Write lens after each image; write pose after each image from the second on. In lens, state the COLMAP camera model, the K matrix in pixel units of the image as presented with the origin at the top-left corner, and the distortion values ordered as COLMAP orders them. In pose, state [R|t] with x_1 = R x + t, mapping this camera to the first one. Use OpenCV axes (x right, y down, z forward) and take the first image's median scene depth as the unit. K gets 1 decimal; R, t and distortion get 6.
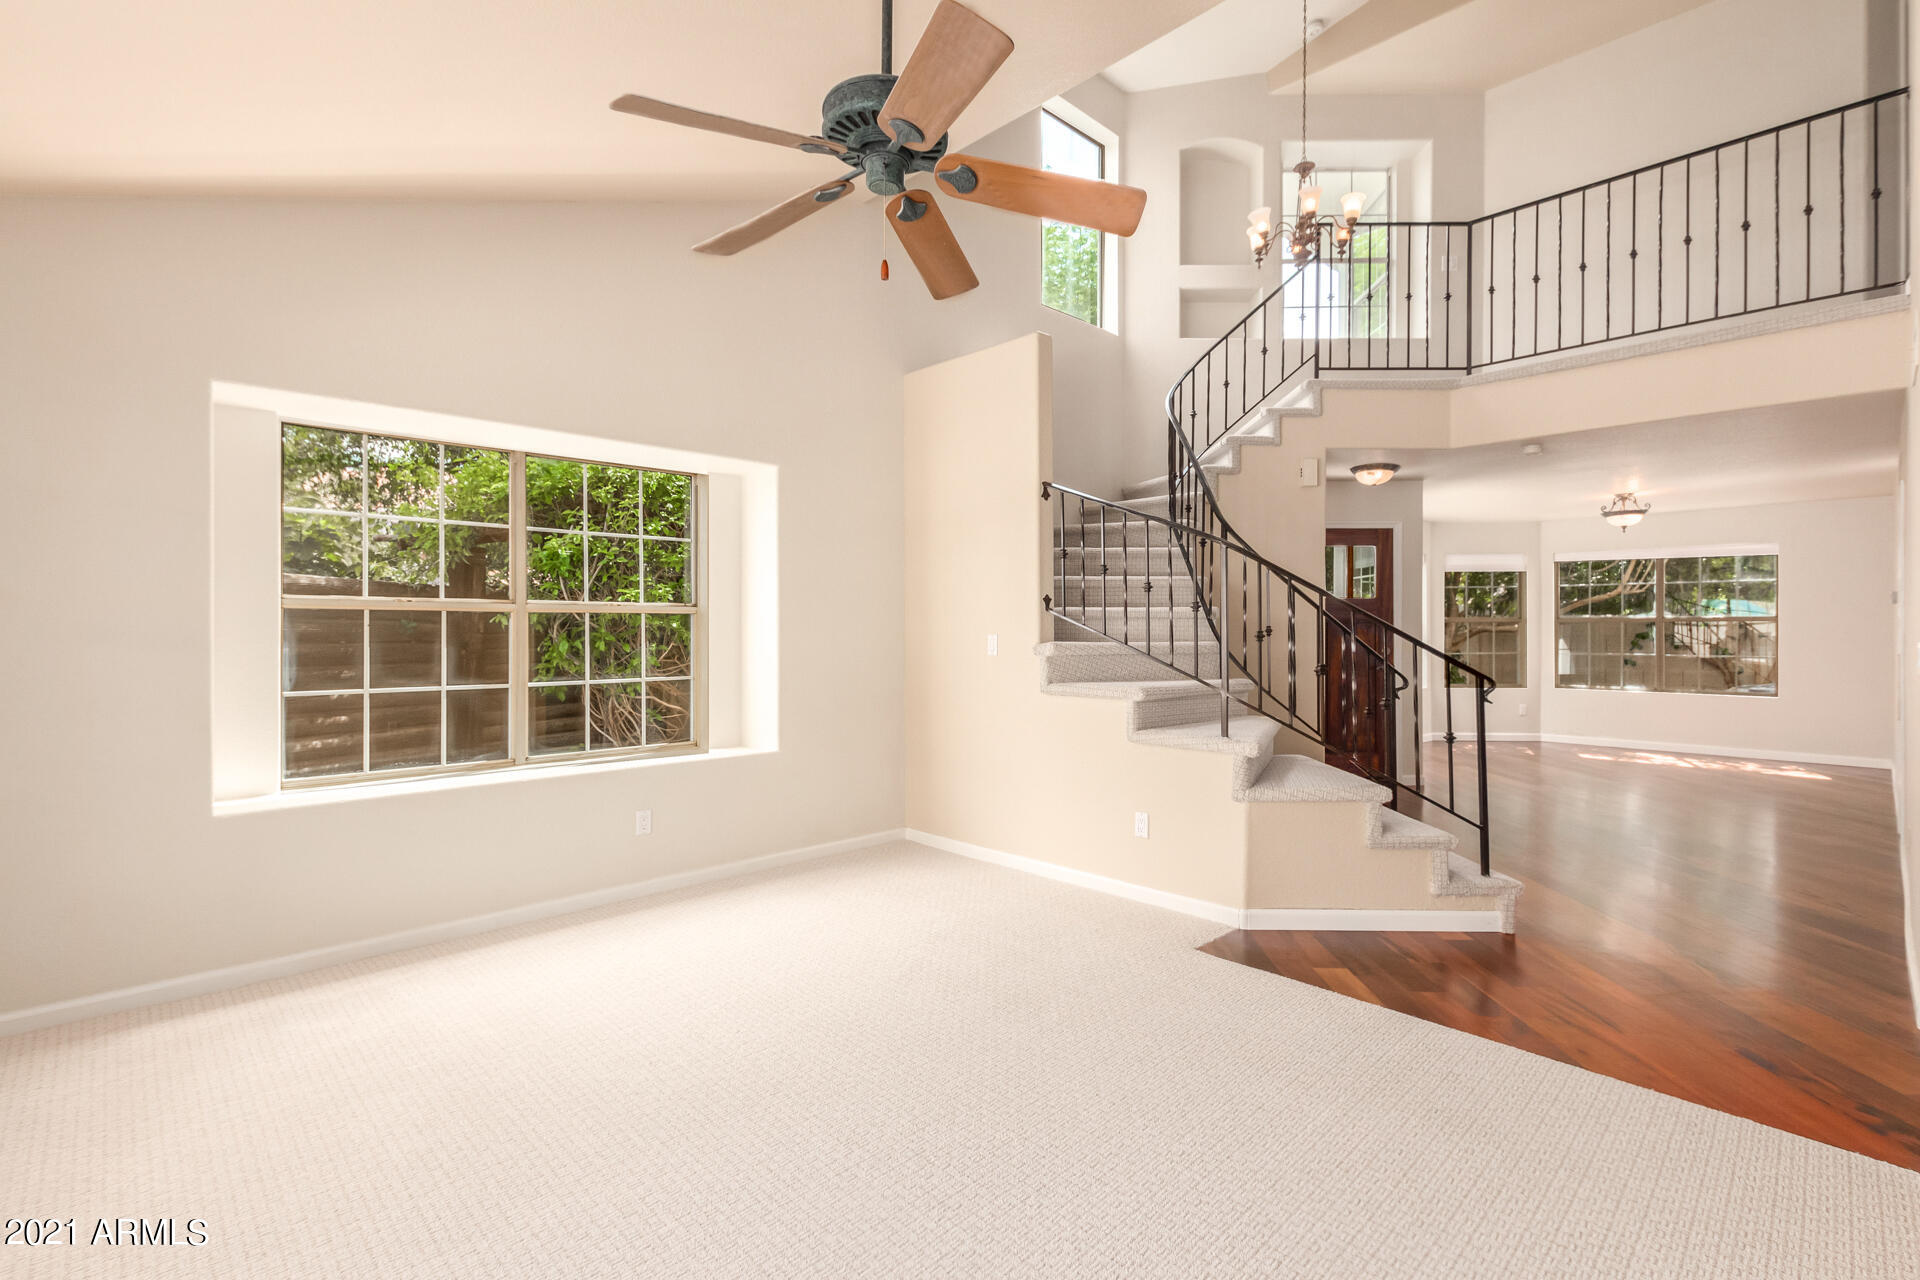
lens RADIAL K [[877.7, 0, 970.6], [0, 877.7, 636.0], [0, 0, 1]] dist [0.002487, 0.000119]
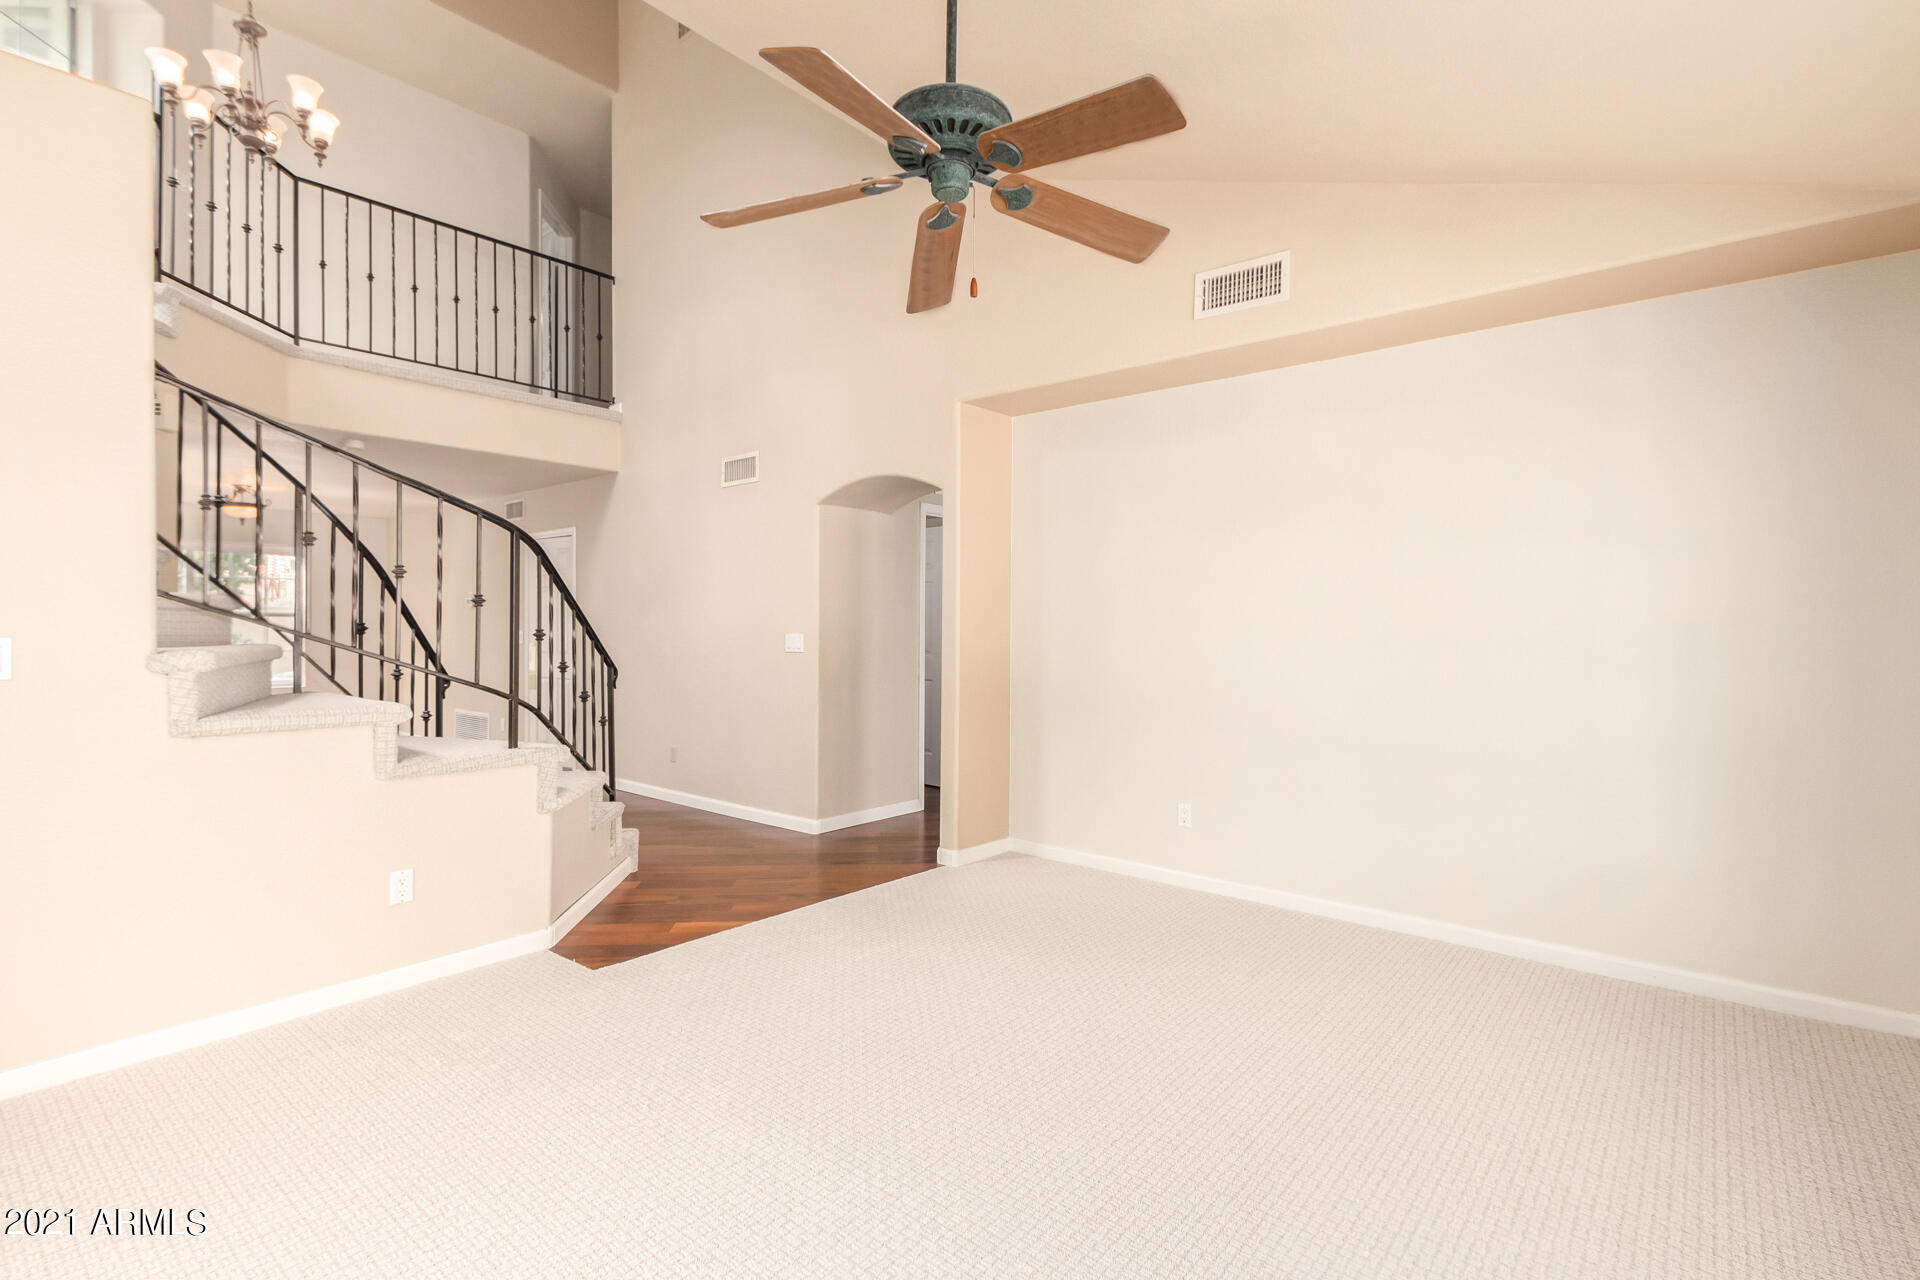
lens RADIAL K [[877.7, 0, 970.6], [0, 877.7, 636.0], [0, 0, 1]] dist [0.002487, 0.000119]
pose [[-0.114724, -0.011182, 0.993335, -0.660168], [0.003060, 0.999928, 0.011610, -0.007922], [-0.993393, 0.004372, -0.114681, 0.651181]]
